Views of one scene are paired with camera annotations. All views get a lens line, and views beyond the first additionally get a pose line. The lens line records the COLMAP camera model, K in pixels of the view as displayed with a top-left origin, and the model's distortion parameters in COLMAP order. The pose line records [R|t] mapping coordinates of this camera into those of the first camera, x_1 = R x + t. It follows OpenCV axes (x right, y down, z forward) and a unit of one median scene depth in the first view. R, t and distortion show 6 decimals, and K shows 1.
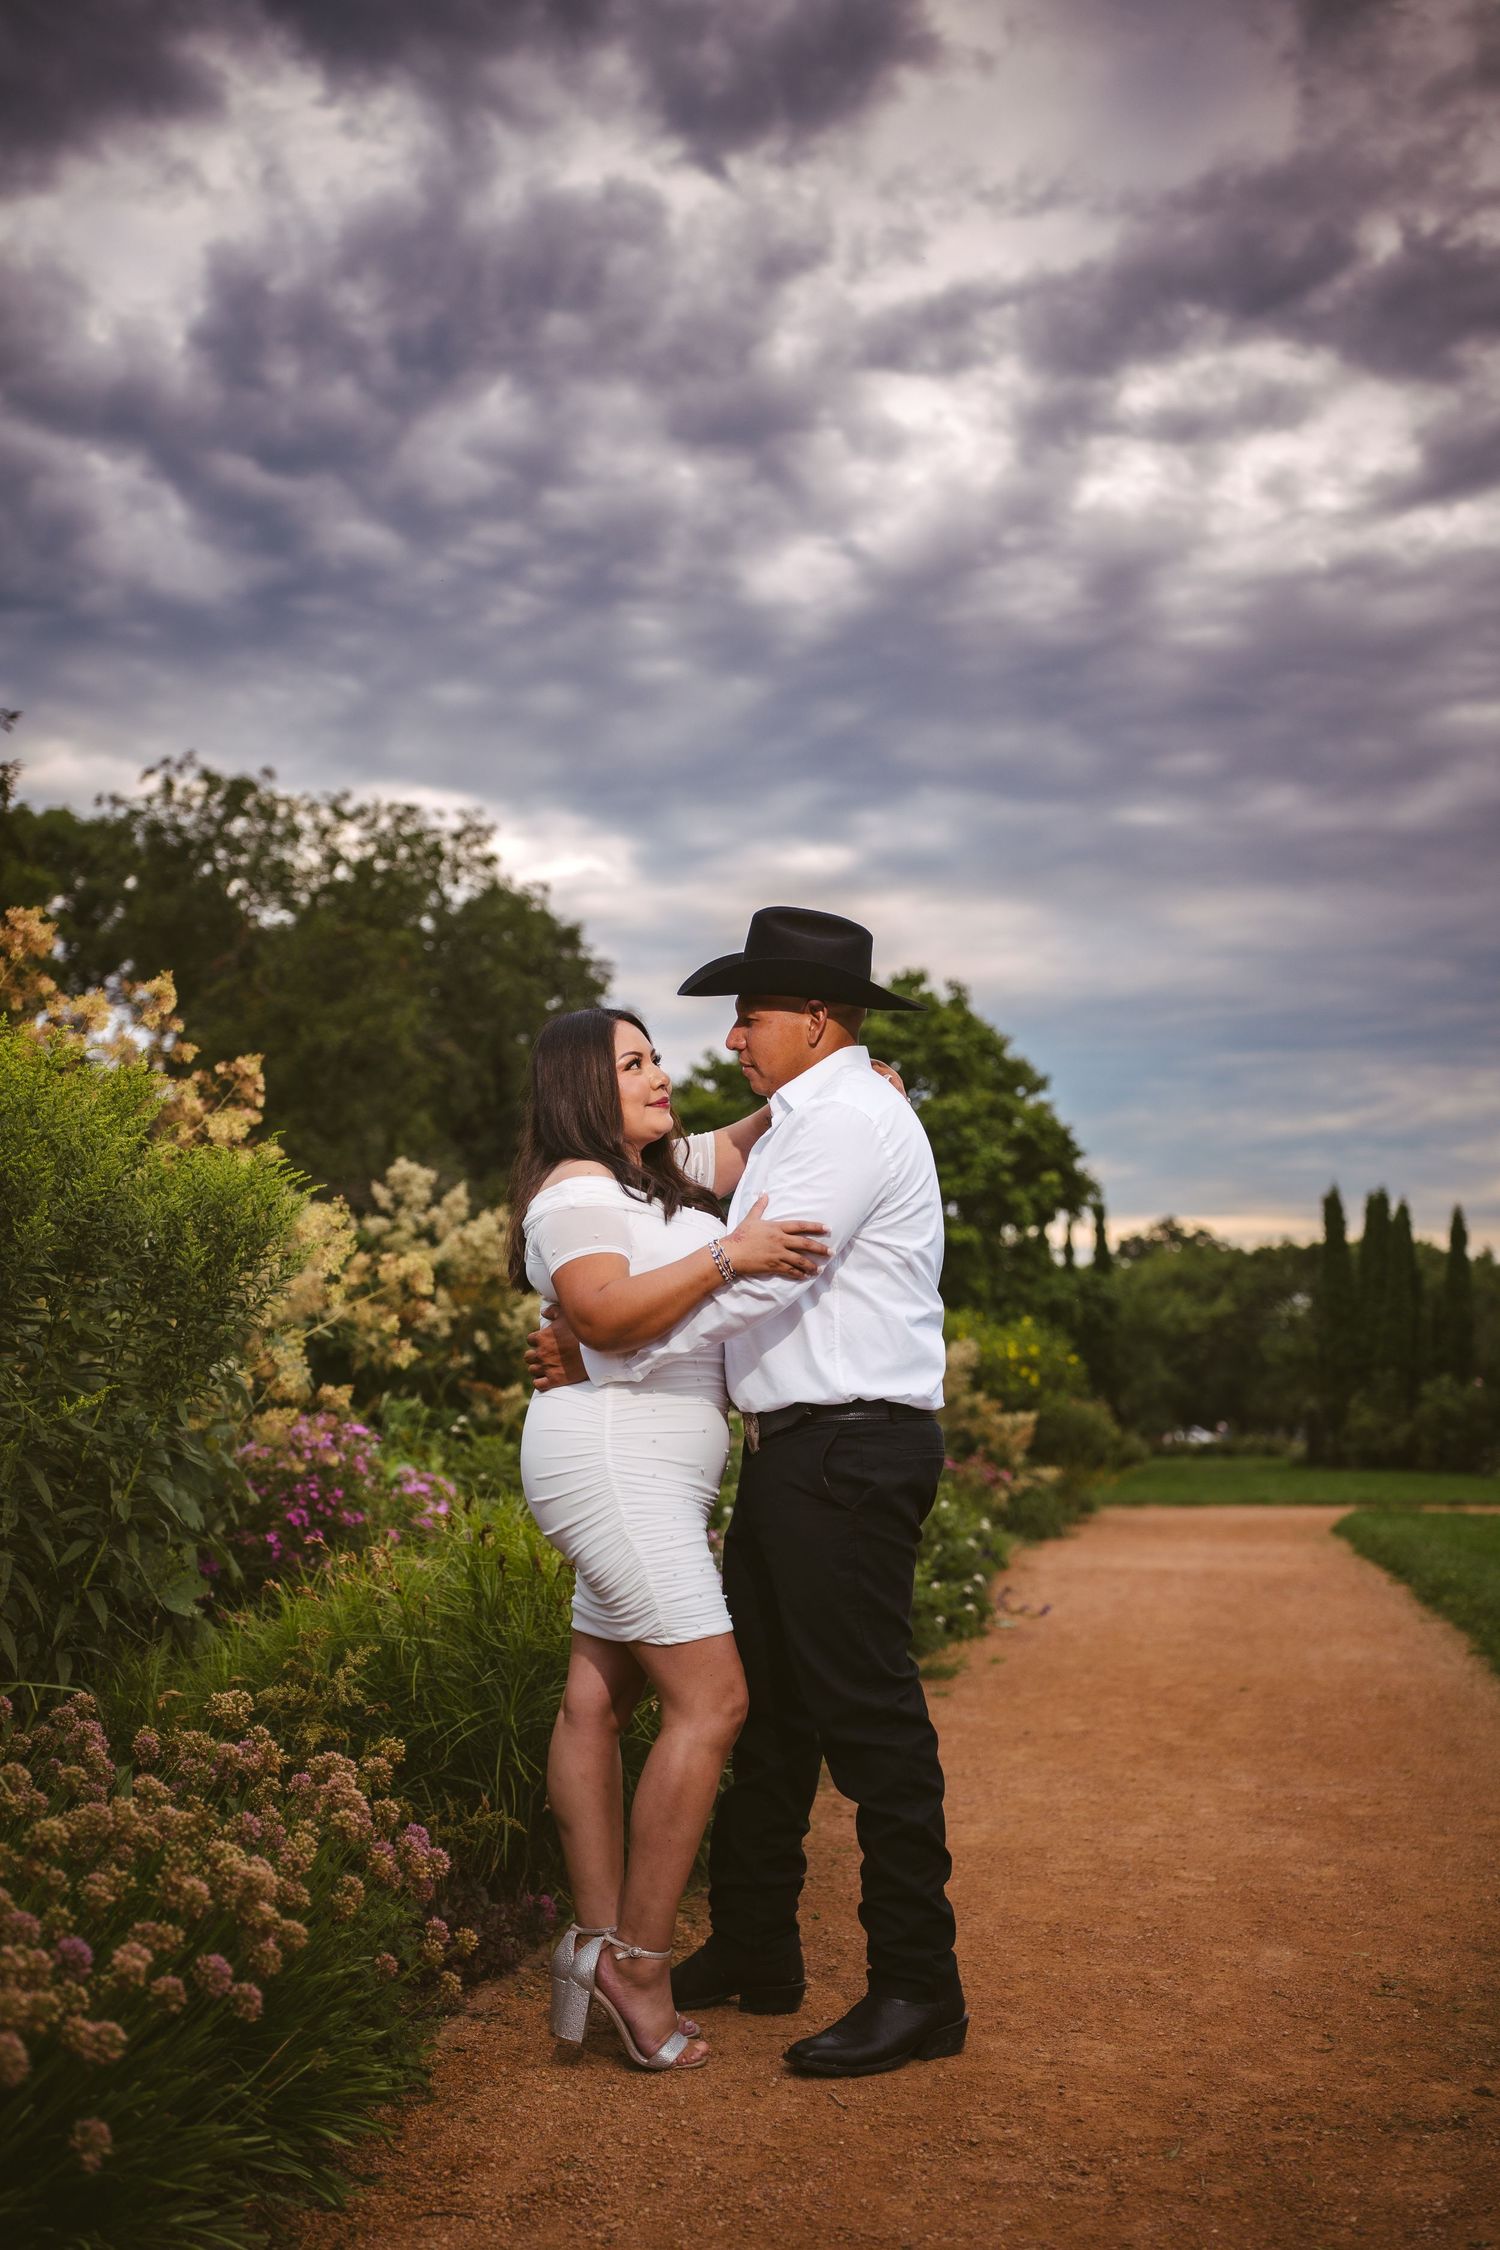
lens RADIAL K [[2252.6, 0, 744.2], [0, 2252.6, 1128.5], [0, 0, 1]] dist [0.049162, 0.000000]
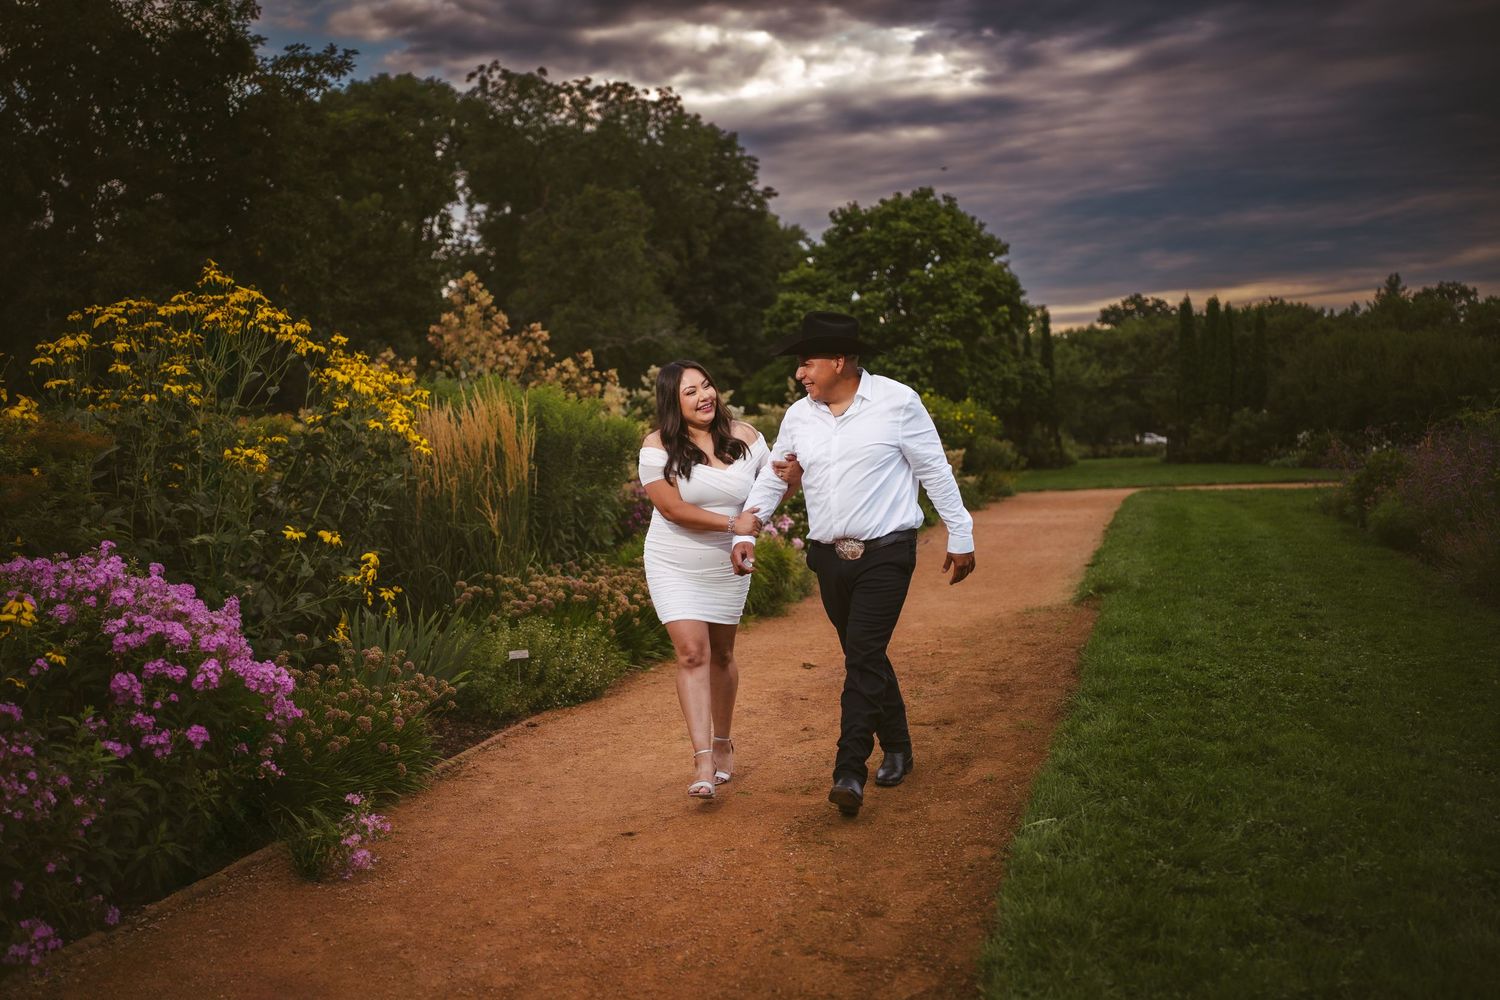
lens RADIAL K [[1501.8, 0, 751.0], [0, 1501.8, 501.0], [0, 0, 1]] dist [0.049162, 0.000000]
pose [[0.996582, -0.033969, -0.075301, 0.018724], [0.046198, 0.984851, 0.167137, -0.029877], [0.068482, -0.170045, 0.983054, -0.164025]]
